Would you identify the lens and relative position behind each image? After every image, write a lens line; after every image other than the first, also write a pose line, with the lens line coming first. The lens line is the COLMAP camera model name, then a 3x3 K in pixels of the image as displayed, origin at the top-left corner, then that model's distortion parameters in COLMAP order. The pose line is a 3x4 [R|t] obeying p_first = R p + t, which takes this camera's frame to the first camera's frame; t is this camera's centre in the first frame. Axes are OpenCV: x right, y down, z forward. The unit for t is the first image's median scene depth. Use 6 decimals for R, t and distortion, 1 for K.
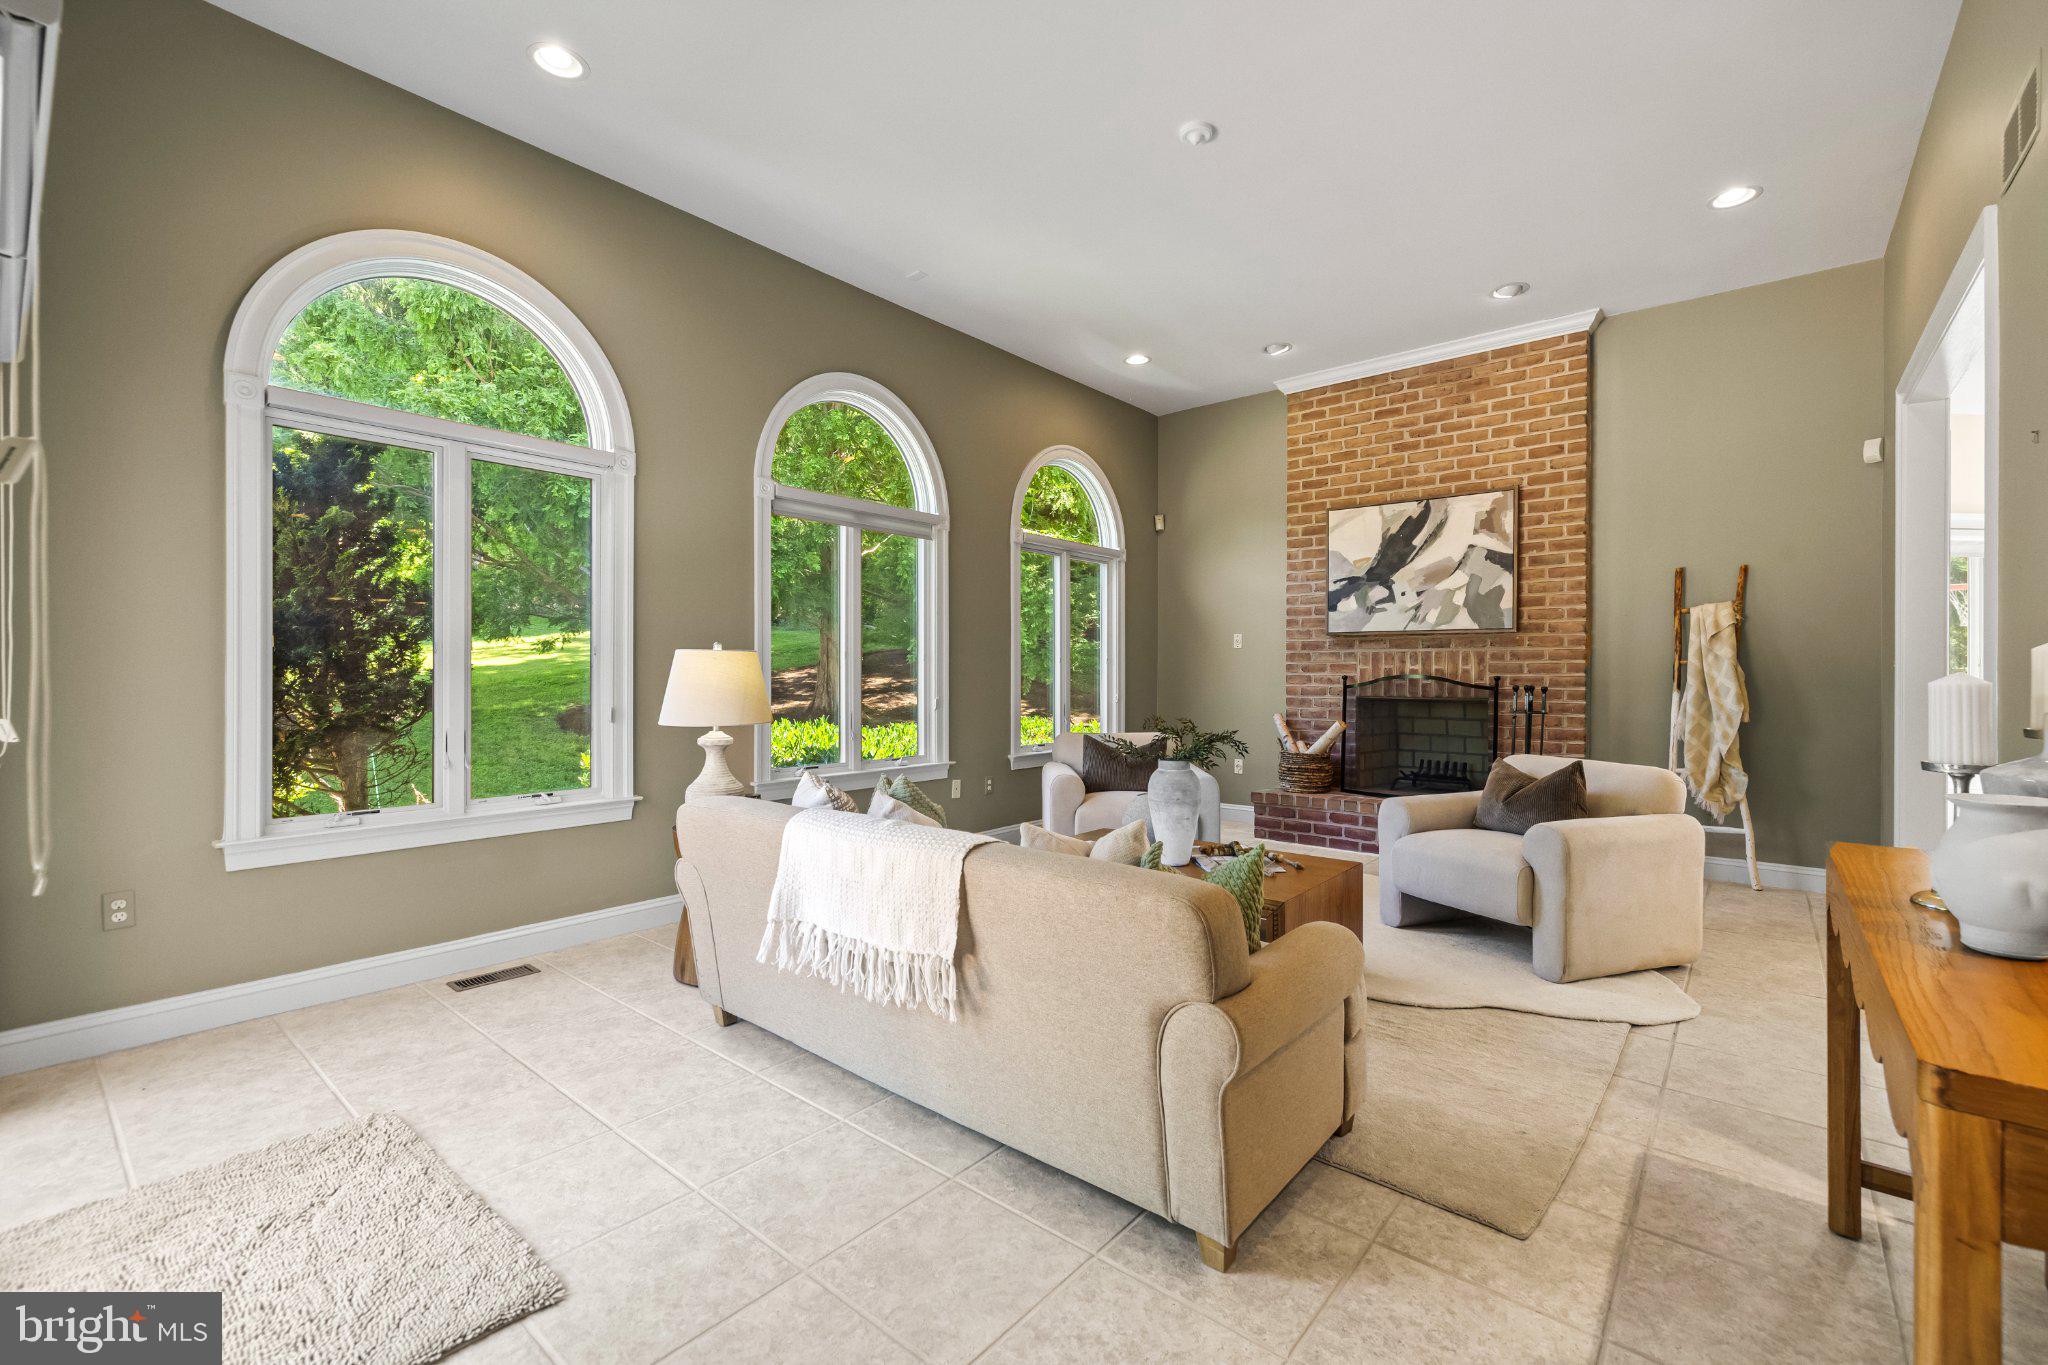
lens RADIAL K [[866.2, 0, 1028.9], [0, 866.2, 678.1], [0, 0, 1]] dist [0.002844, -0.001084]
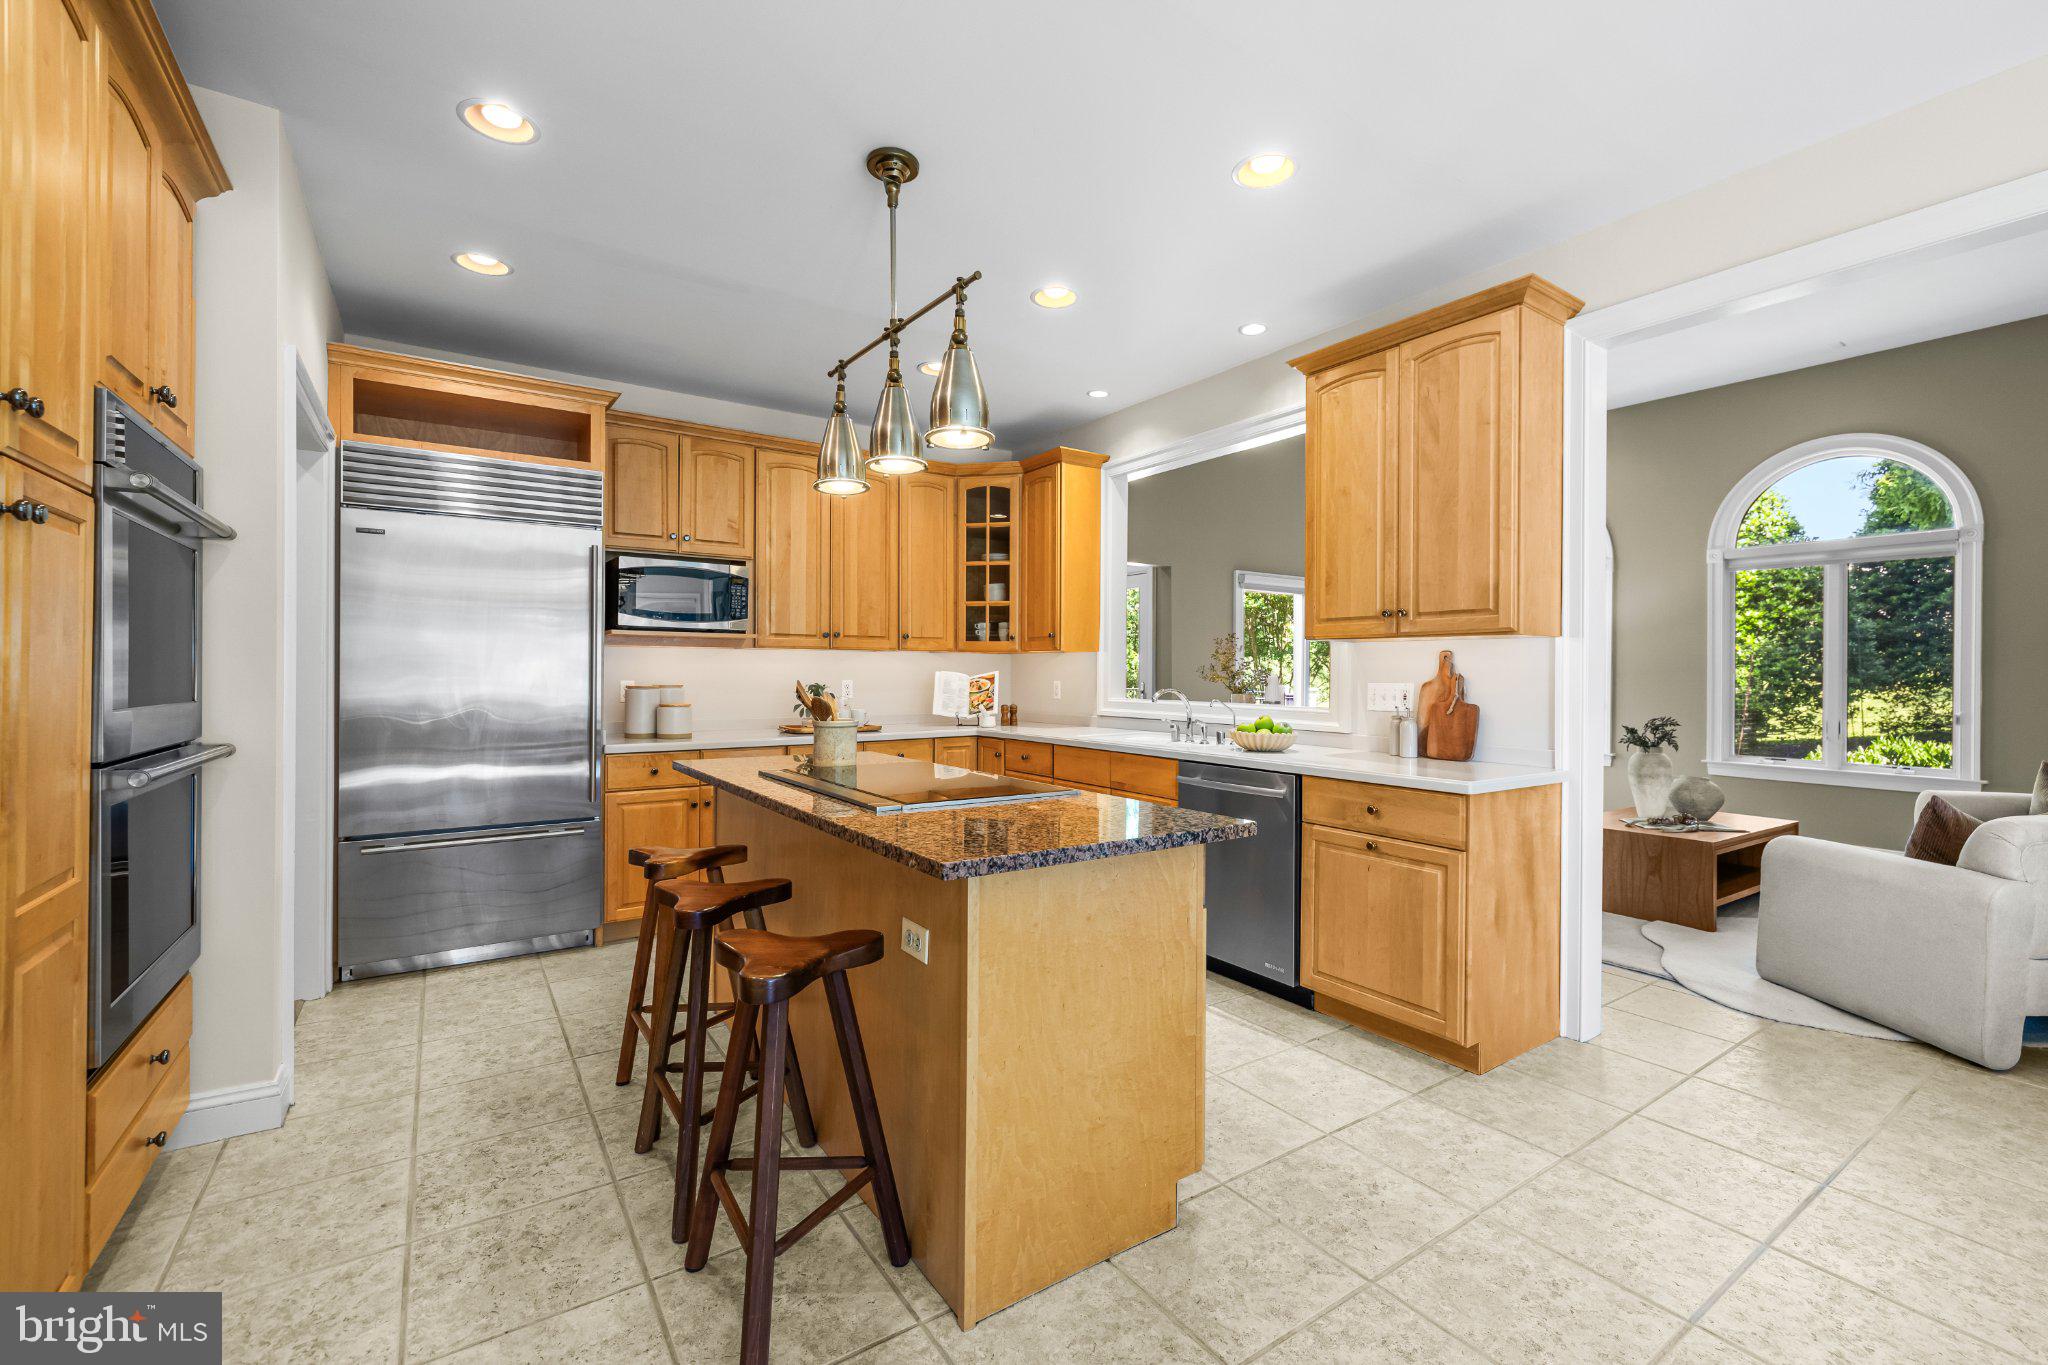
lens RADIAL K [[866.2, 0, 1030.9], [0, 866.2, 670.7], [0, 0, 1]] dist [0.002844, -0.001084]
pose [[-0.276843, -0.003035, -0.960910, 1.048023], [-0.015395, 0.999881, 0.001277, -0.009336], [0.960792, 0.015146, -0.276856, 0.233303]]
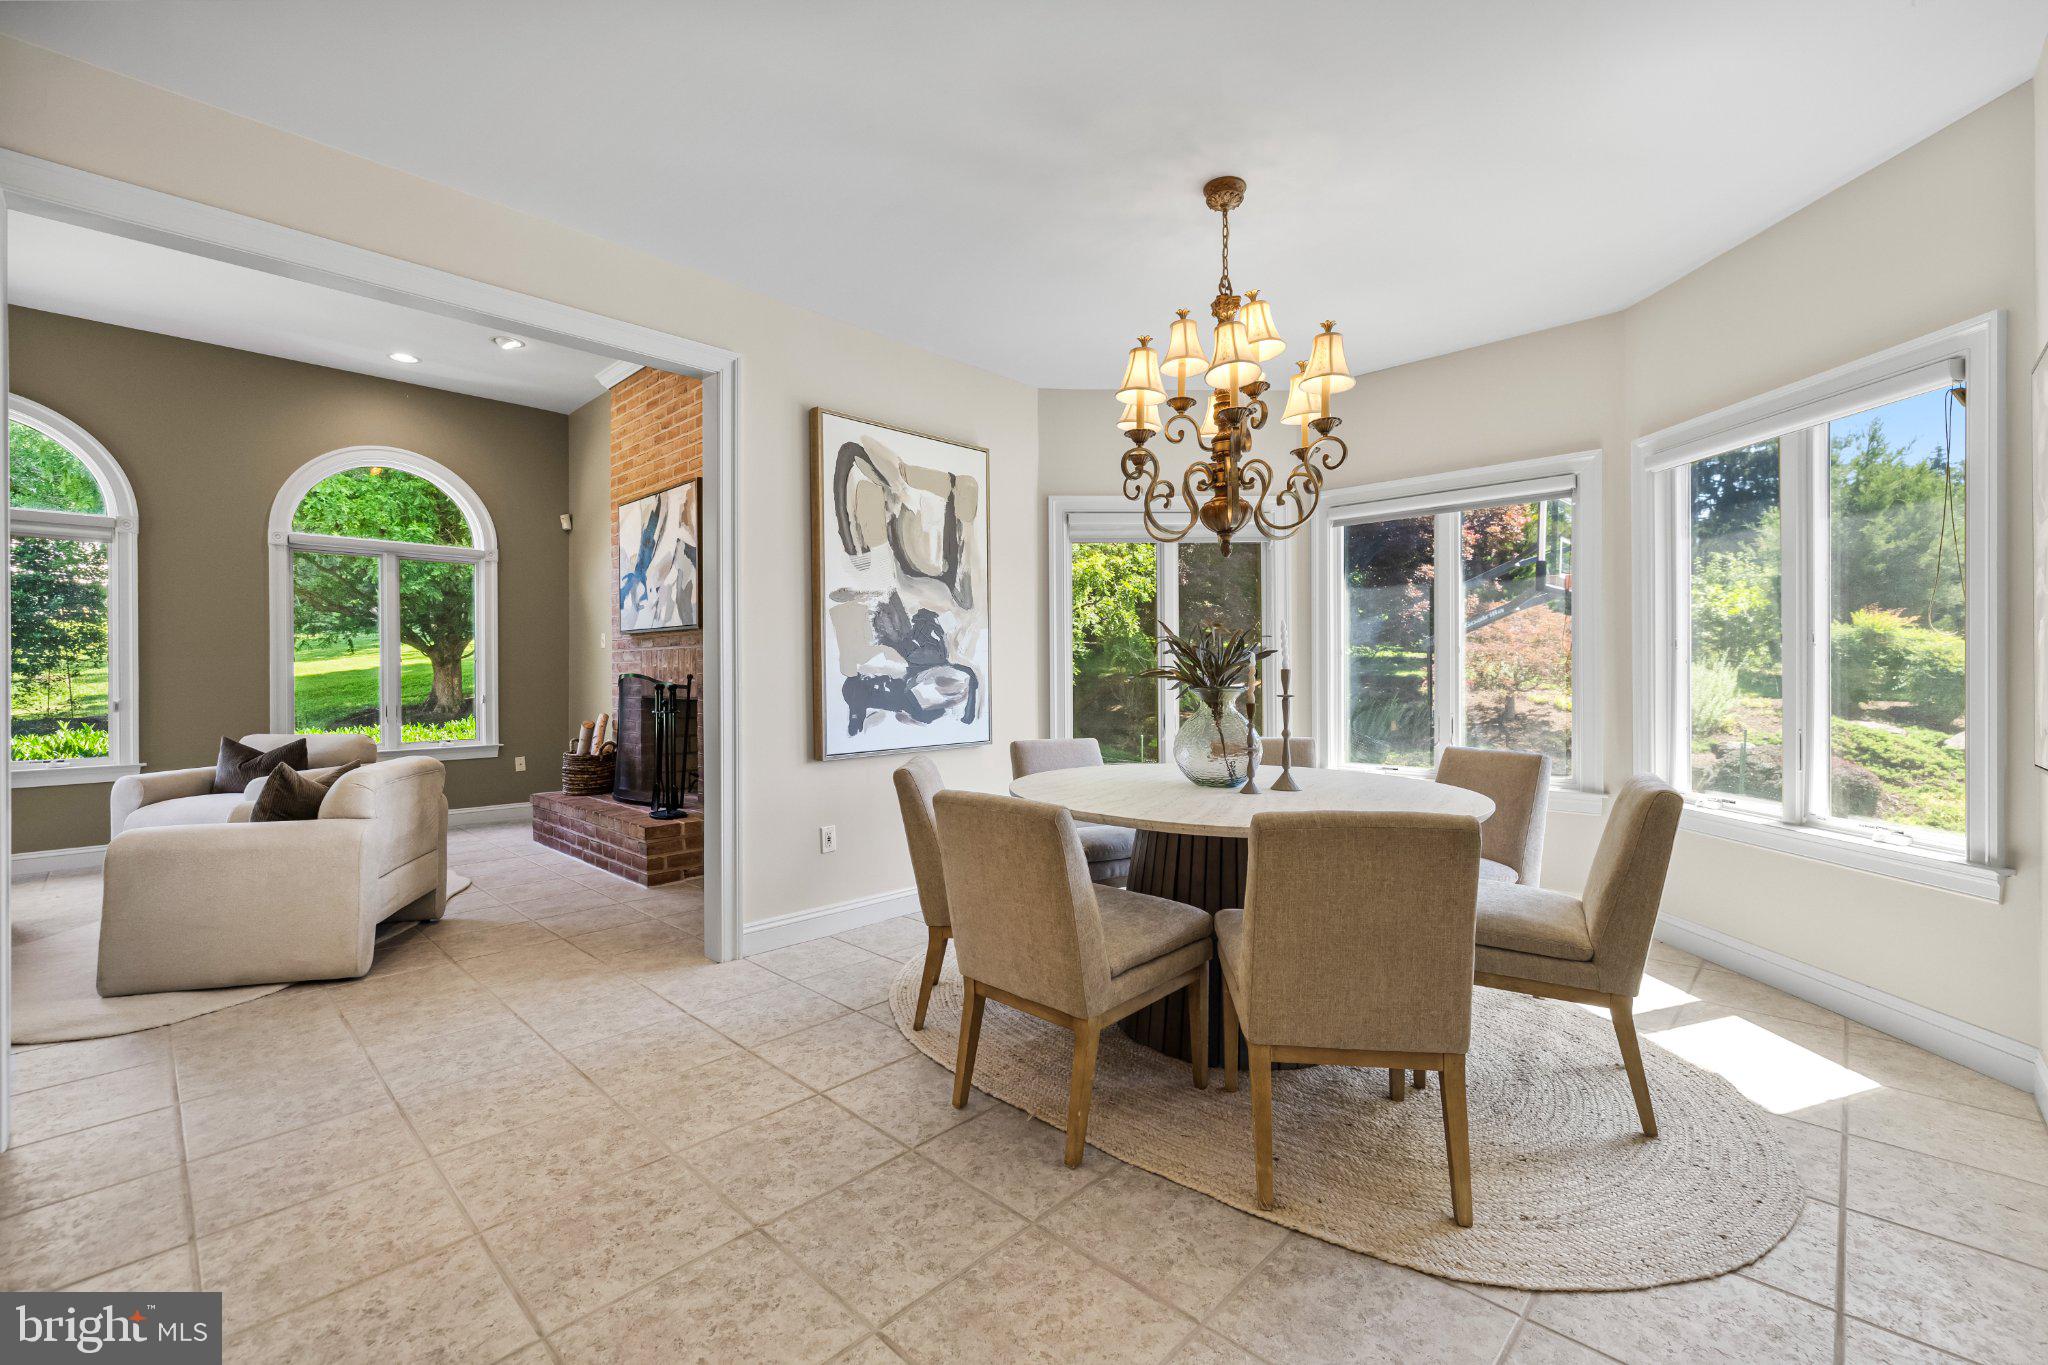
lens RADIAL K [[866.2, 0, 1018.4], [0, 866.2, 671.8], [0, 0, 1]] dist [0.002844, -0.001084]
pose [[0.997205, -0.005481, -0.074511, 0.927851], [0.004716, 0.999934, -0.010433, 0.005902], [0.074563, 0.010053, 0.997166, 0.067018]]
